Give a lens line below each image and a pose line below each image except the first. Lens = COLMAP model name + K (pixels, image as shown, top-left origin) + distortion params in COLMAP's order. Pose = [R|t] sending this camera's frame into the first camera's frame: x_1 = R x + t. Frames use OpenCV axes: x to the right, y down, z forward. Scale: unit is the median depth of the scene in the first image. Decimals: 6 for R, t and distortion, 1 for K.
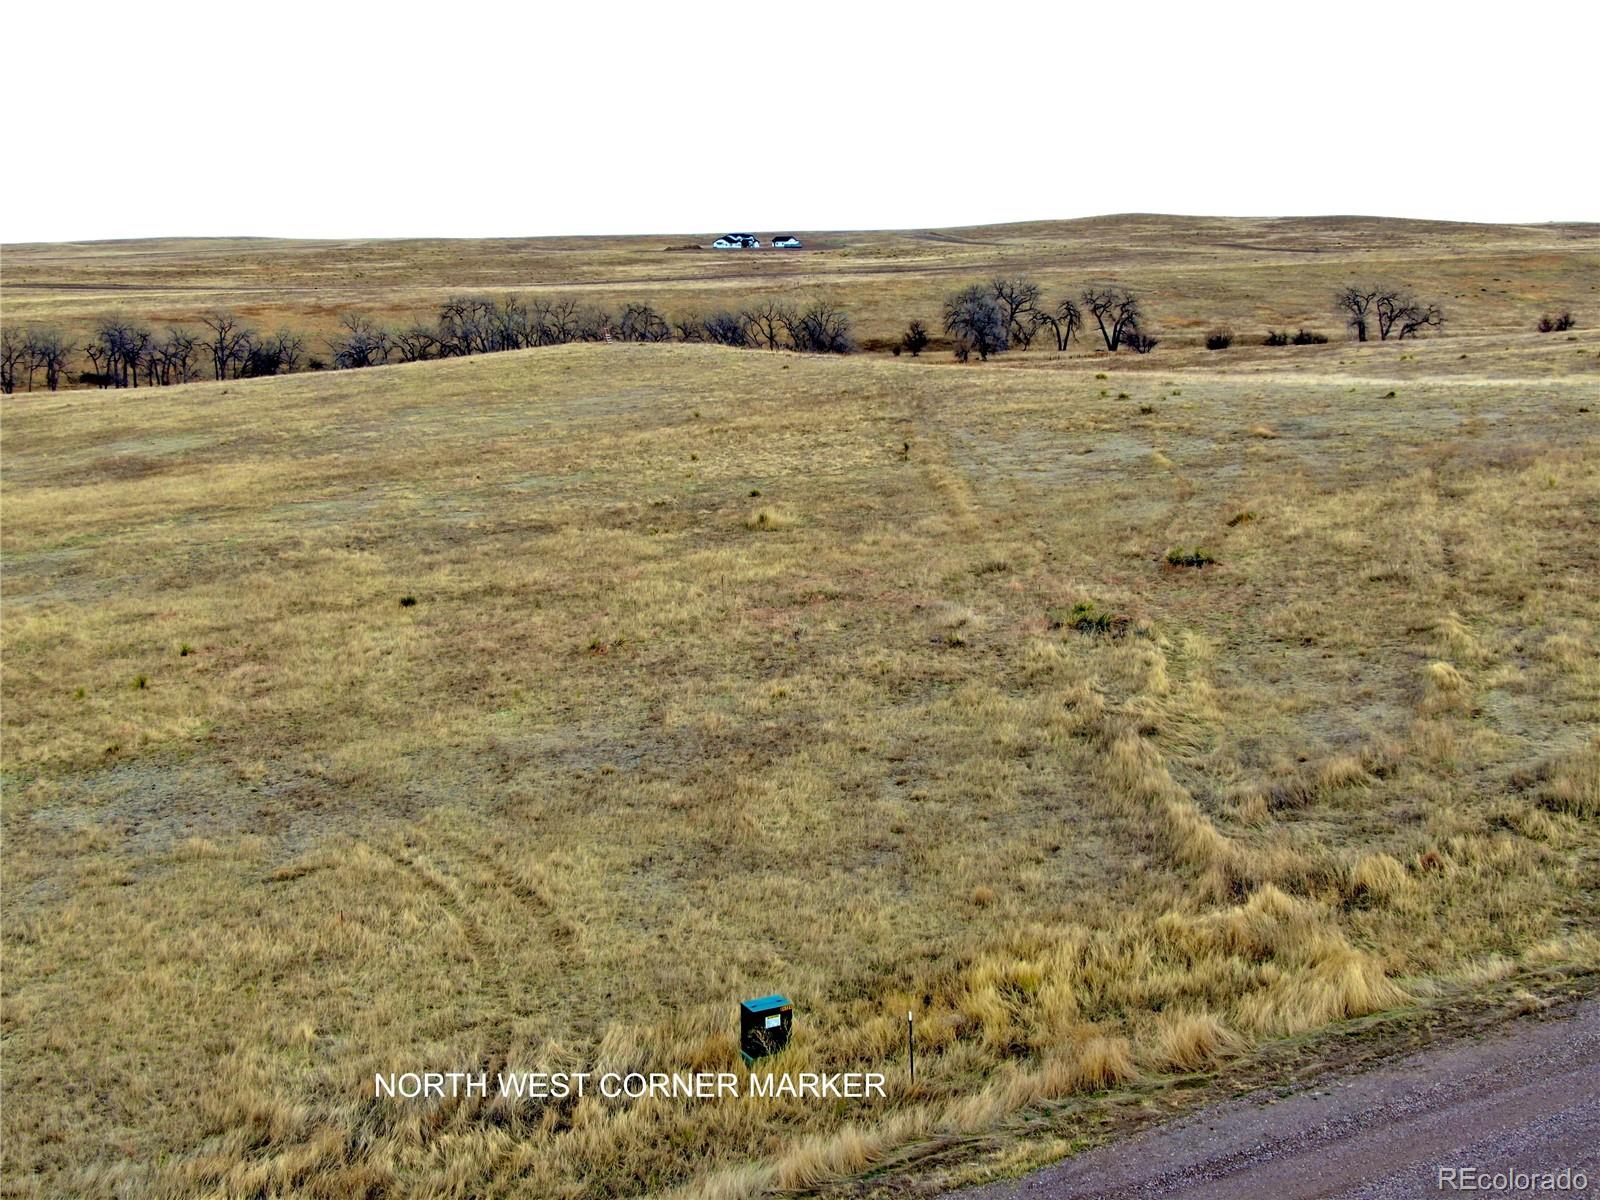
lens RADIAL K [[2062.8, 0, 804.0], [0, 2062.8, 573.7], [0, 0, 1]] dist [0.221755, -1.111752]
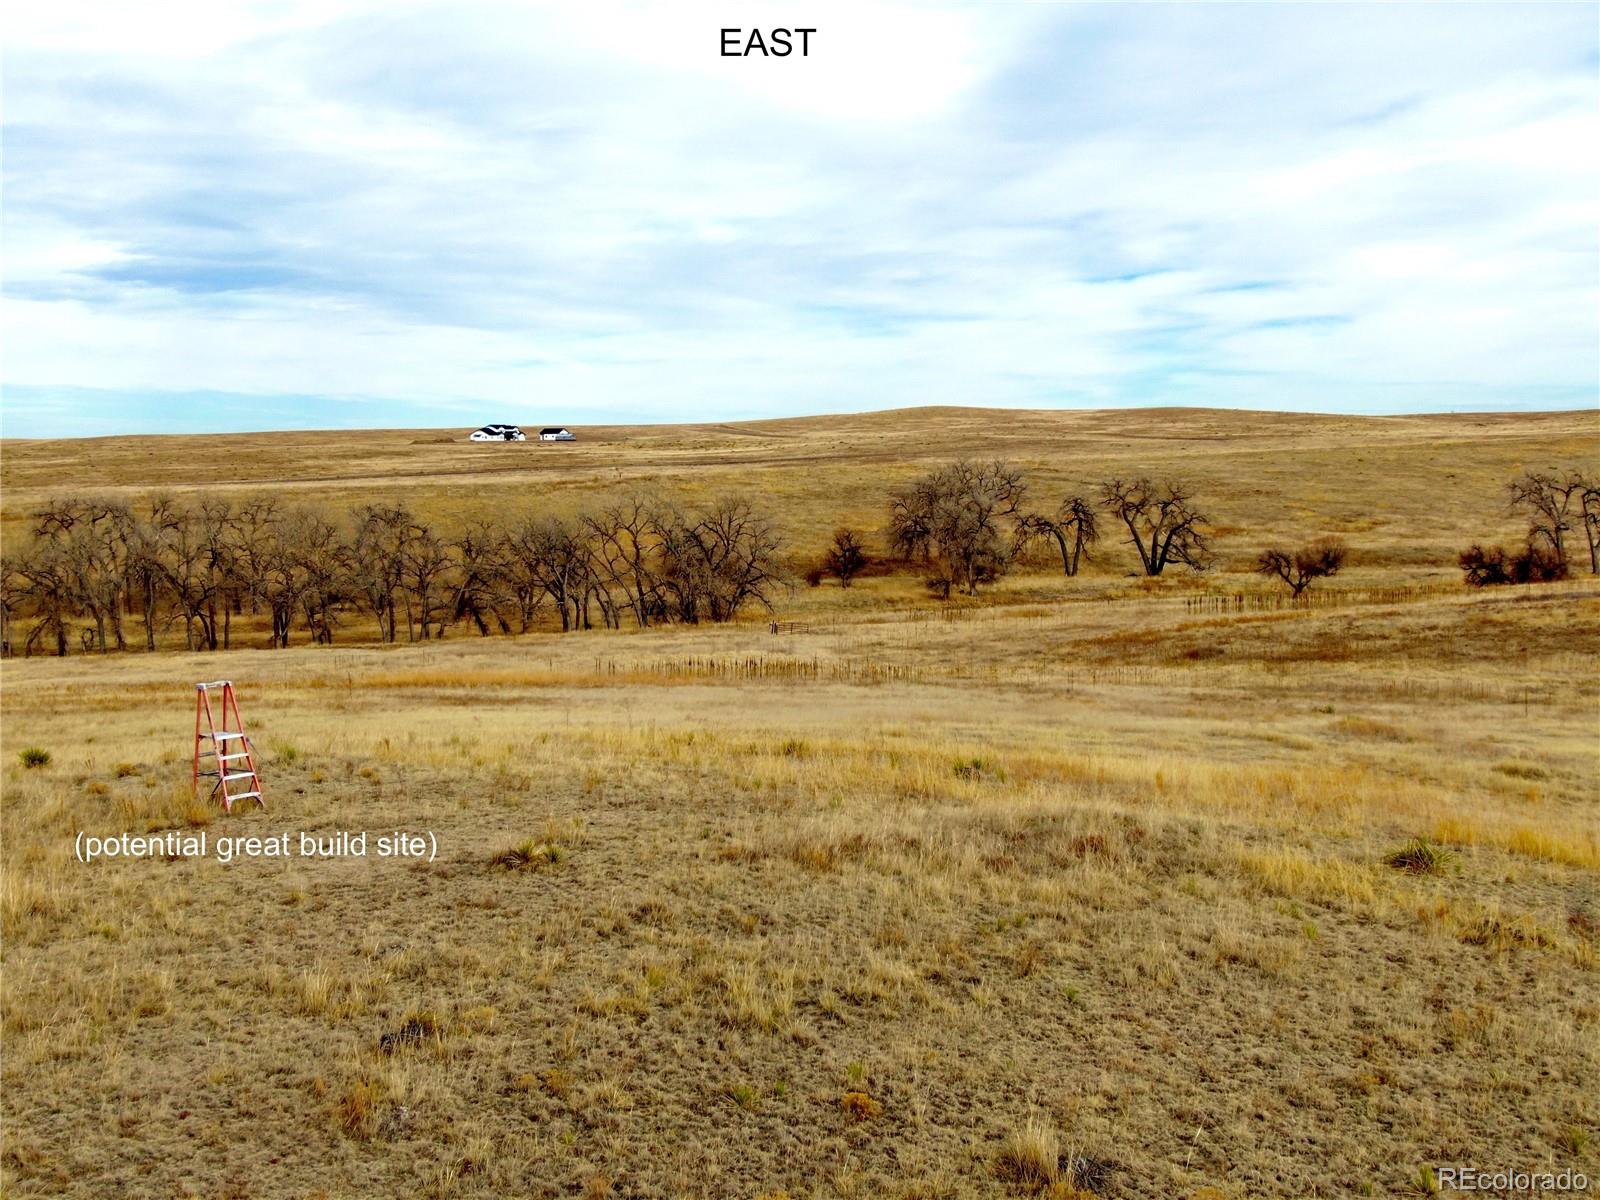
lens RADIAL K [[2062.8, 0, 804.0], [0, 2062.8, 573.7], [0, 0, 1]] dist [0.221755, -1.111752]
pose [[0.992313, -0.011321, 0.123238, -0.035162], [0.023181, 0.995184, -0.095240, -0.052223], [-0.121567, 0.097365, 0.987796, 0.405497]]
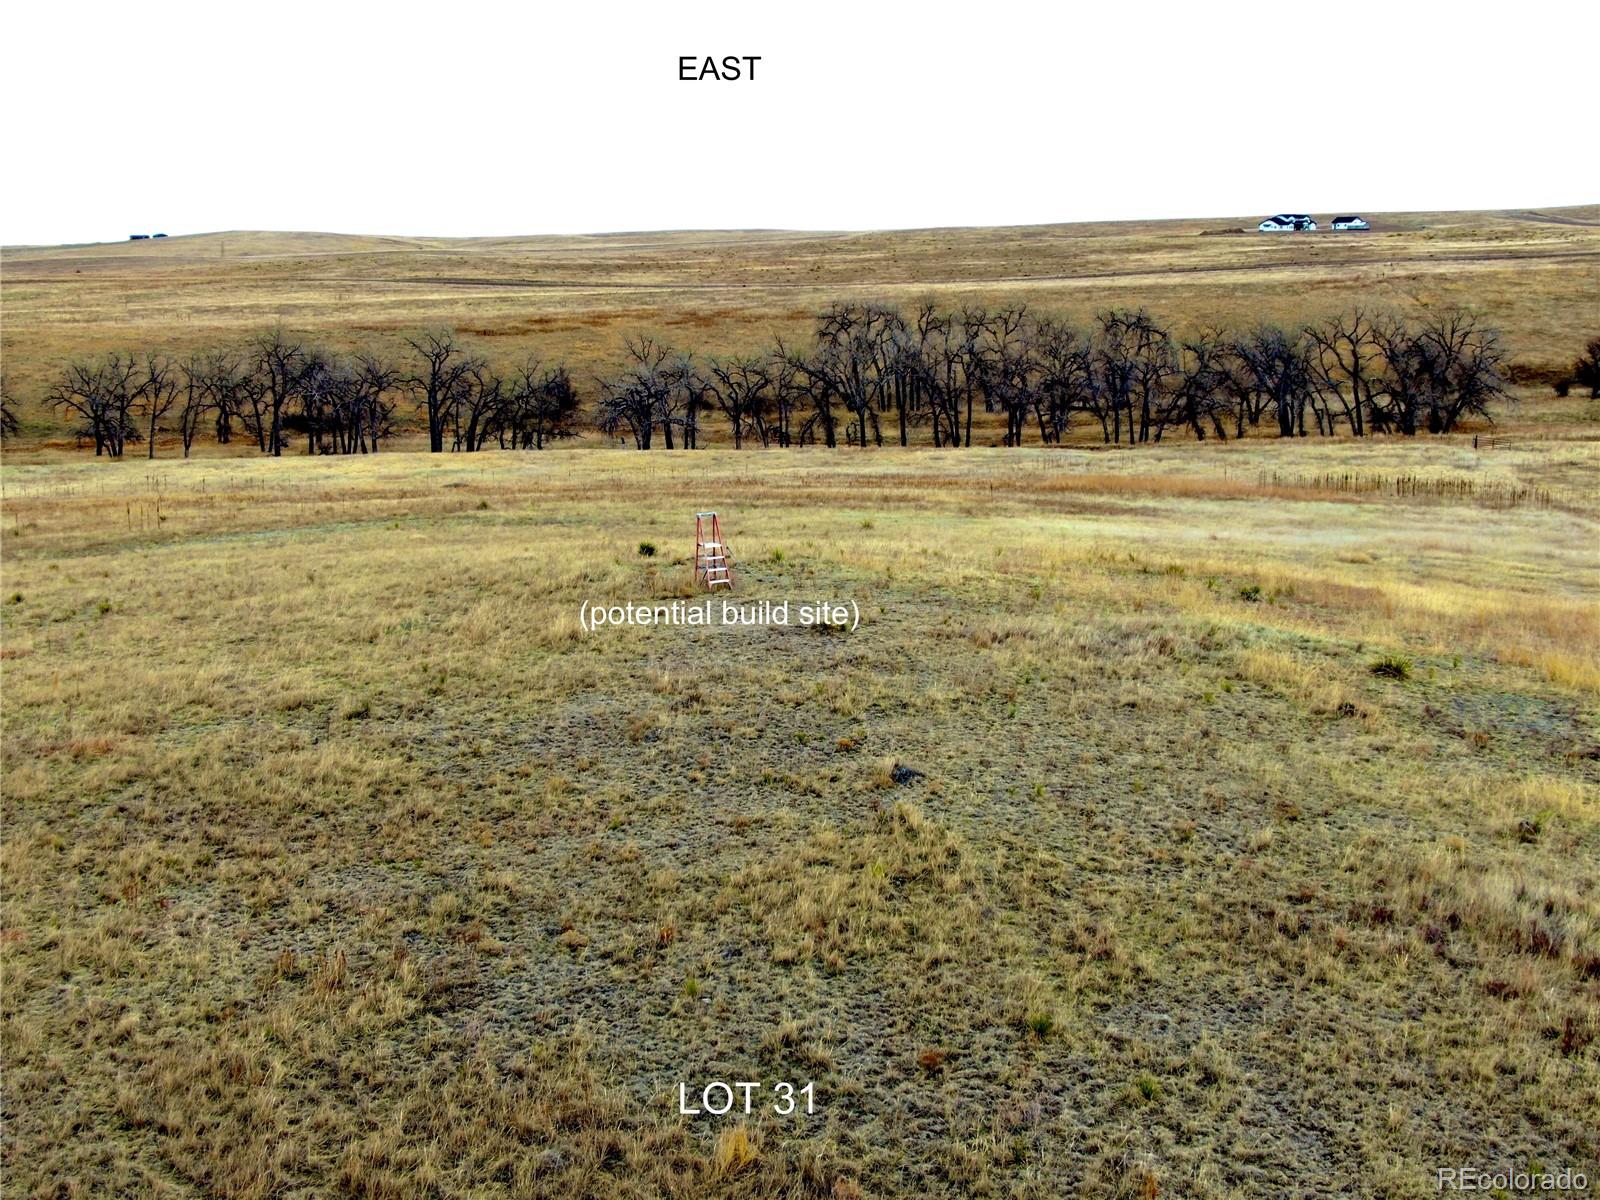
lens RADIAL K [[2056.4, 0, 807.0], [0, 2056.4, 591.5], [0, 0, 1]] dist [0.222314, -1.024164]
pose [[0.967711, 0.036200, -0.249448, -0.015172], [-0.032999, 0.999311, 0.017000, -0.053424], [0.249891, -0.008219, 0.968239, 0.373348]]
